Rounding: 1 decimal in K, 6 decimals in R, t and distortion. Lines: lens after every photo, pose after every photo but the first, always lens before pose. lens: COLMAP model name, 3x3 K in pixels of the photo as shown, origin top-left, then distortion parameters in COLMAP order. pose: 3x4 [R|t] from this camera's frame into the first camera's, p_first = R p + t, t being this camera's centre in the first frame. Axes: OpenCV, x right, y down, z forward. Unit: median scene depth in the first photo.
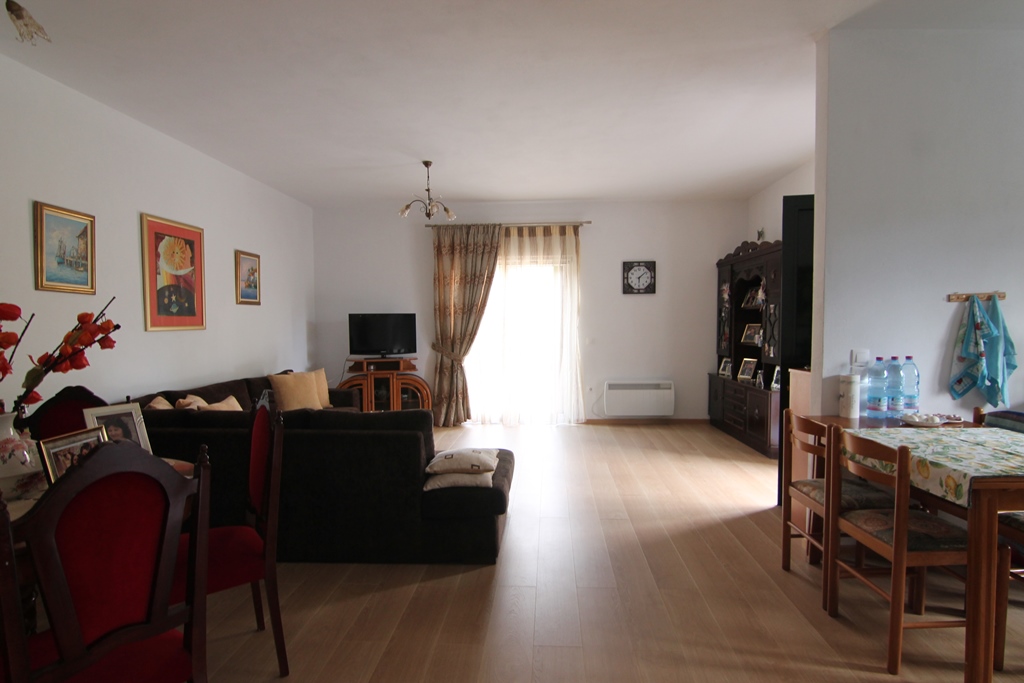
lens RADIAL K [[526.2, 0, 525.0], [0, 526.2, 351.9], [0, 0, 1]] dist [-0.003084, -0.013992]
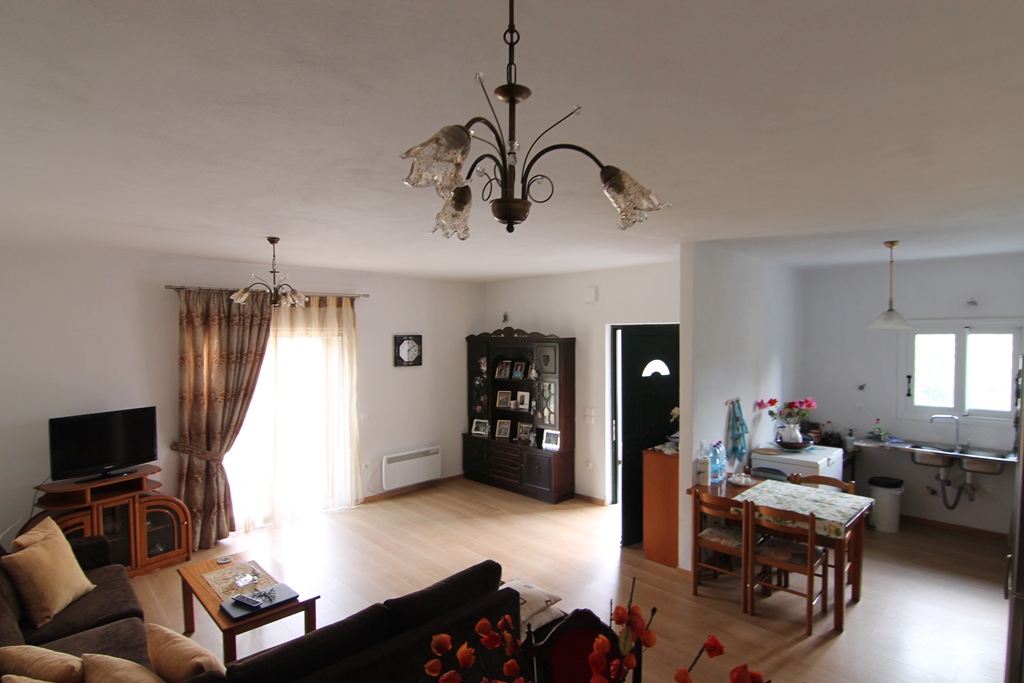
lens RADIAL K [[526.2, 0, 525.0], [0, 526.2, 351.9], [0, 0, 1]] dist [-0.003084, -0.013992]
pose [[0.680023, -0.021407, 0.732878, -0.485939], [0.039433, 0.999195, -0.007402, -0.153076], [-0.732130, 0.033933, 0.680319, 0.158708]]
